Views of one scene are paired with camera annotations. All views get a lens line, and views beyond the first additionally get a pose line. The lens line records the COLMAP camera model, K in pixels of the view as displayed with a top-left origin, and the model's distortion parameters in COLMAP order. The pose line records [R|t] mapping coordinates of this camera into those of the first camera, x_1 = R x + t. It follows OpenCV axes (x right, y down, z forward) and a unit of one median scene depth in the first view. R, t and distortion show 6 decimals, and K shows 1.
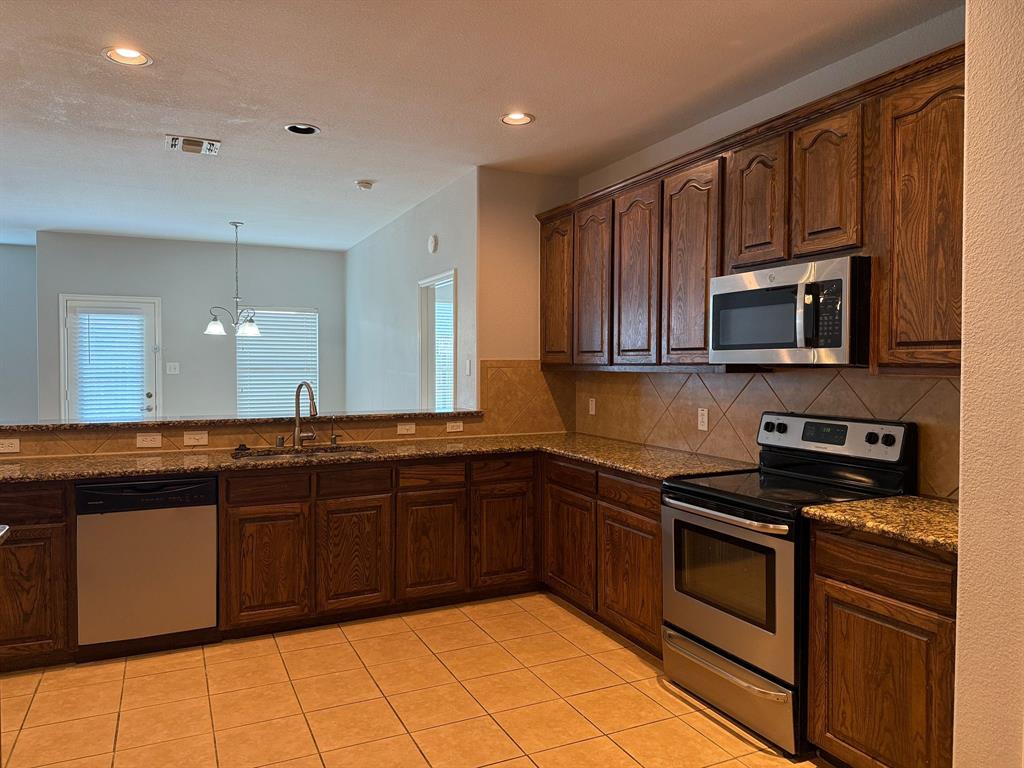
lens RADIAL K [[716.2, 0, 514.5], [0, 716.2, 378.7], [0, 0, 1]] dist [-0.005230, -0.001467]
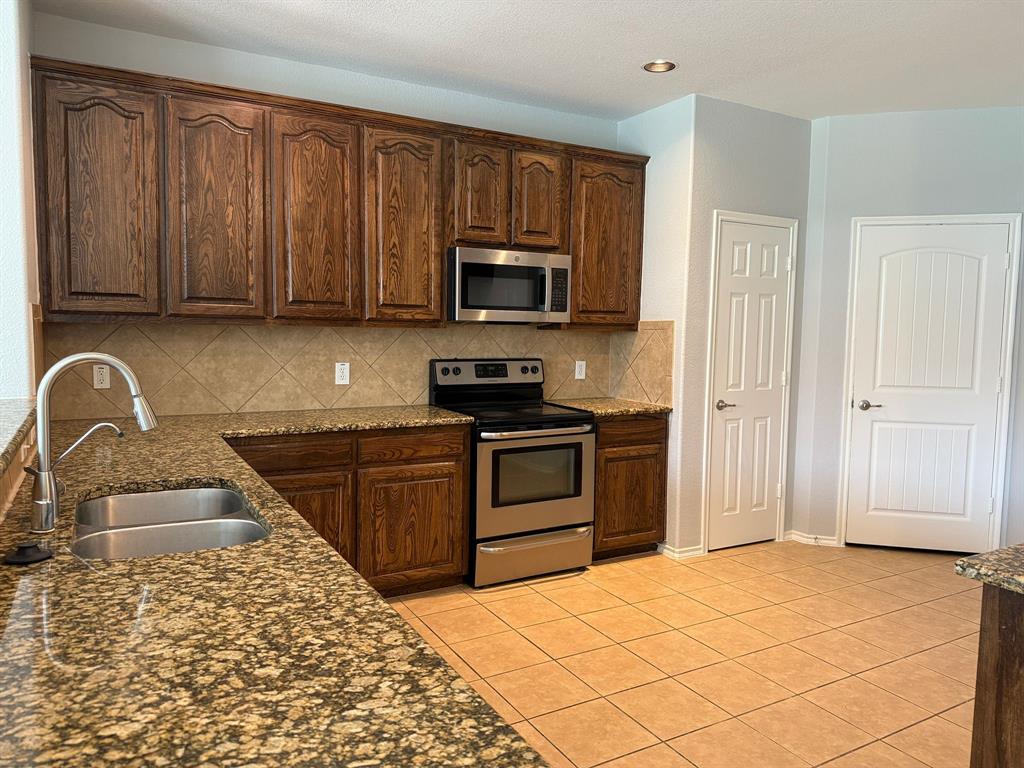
lens RADIAL K [[718.5, 0, 512.0], [0, 718.5, 384.0], [0, 0, 1]] dist [0.089143, -0.000420]
pose [[-0.070842, -0.085609, 0.993807, -1.023425], [0.005244, 0.996265, 0.086195, -0.020615], [-0.997474, 0.011318, -0.070129, 1.104169]]
